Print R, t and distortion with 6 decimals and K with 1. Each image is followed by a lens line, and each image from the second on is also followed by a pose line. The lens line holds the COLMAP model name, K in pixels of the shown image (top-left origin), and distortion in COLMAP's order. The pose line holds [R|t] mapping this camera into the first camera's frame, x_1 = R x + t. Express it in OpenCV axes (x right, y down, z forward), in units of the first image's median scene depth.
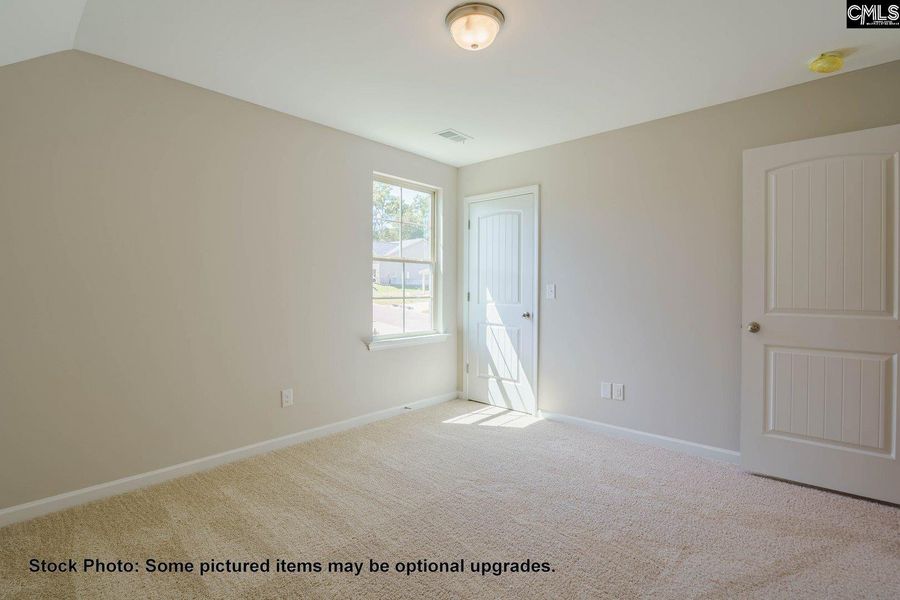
lens RADIAL K [[430.6, 0, 449.0], [0, 430.6, 294.7], [0, 0, 1]] dist [-0.017679, 0.001424]
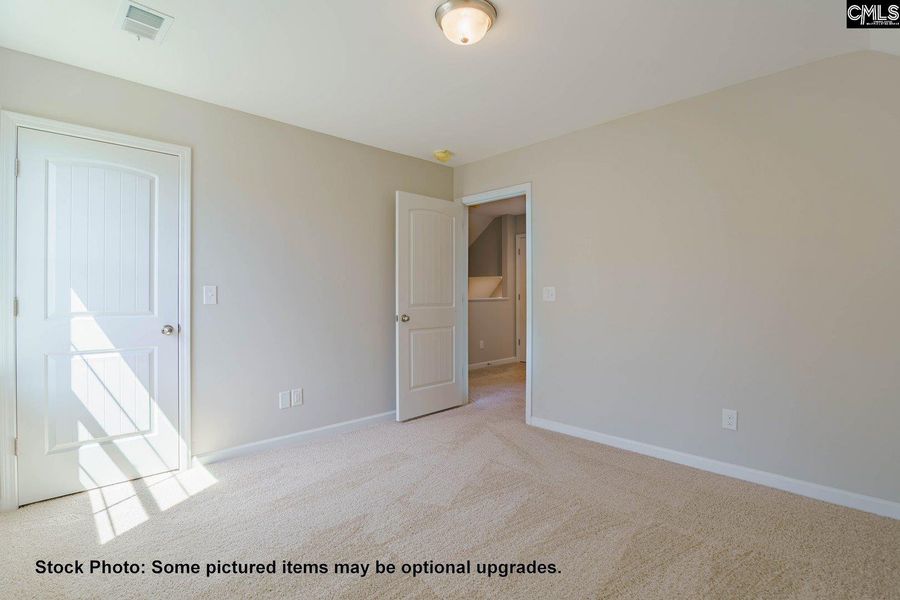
lens RADIAL K [[430.6, 0, 449.0], [0, 430.6, 294.7], [0, 0, 1]] dist [-0.017679, 0.001424]
pose [[0.074100, -0.012727, 0.997170, -0.463266], [0.012544, 0.999851, 0.011829, -0.010843], [-0.997172, 0.011632, 0.074249, 0.492564]]
